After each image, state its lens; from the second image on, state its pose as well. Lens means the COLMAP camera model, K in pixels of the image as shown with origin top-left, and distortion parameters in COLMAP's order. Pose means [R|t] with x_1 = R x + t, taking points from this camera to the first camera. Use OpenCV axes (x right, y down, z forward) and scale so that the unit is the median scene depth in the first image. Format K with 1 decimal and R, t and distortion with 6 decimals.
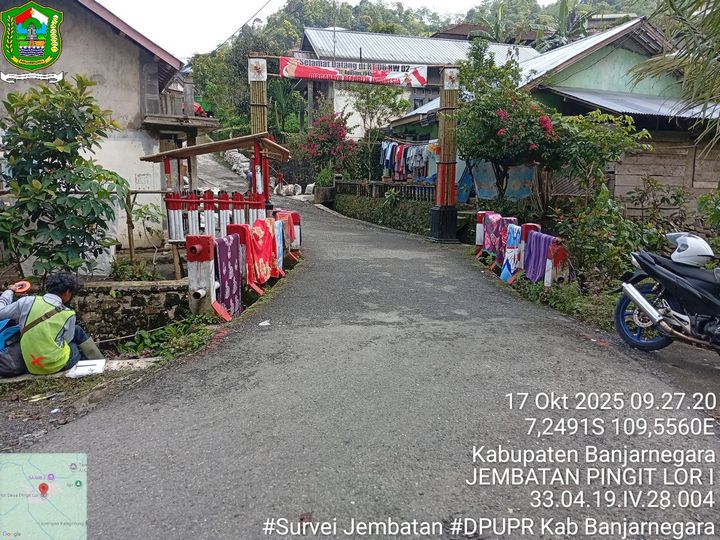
lens RADIAL K [[547.1, 0, 359.4], [0, 547.1, 270.5], [0, 0, 1]] dist [0.088527, -0.180408]
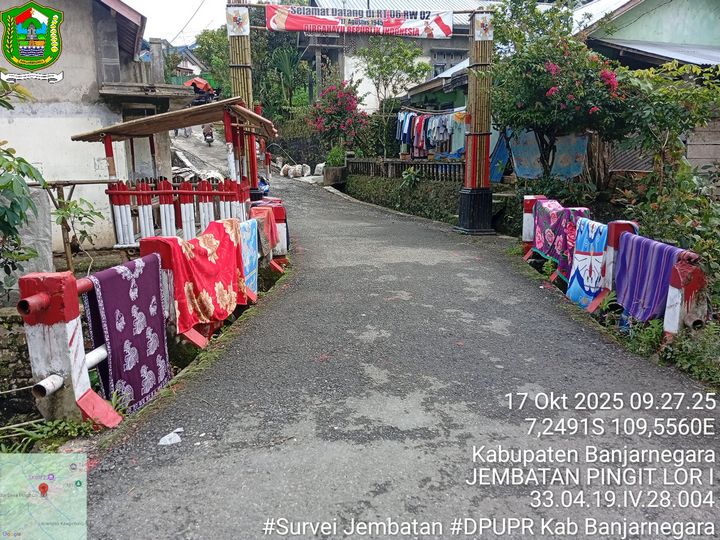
lens RADIAL K [[547.1, 0, 361.1], [0, 547.1, 270.0], [0, 0, 1]] dist [0.088527, -0.180408]
pose [[0.999257, -0.016922, -0.034623, 0.015733], [0.018252, 0.999094, 0.038449, -0.041102], [0.033941, -0.039052, 0.998661, 0.236222]]
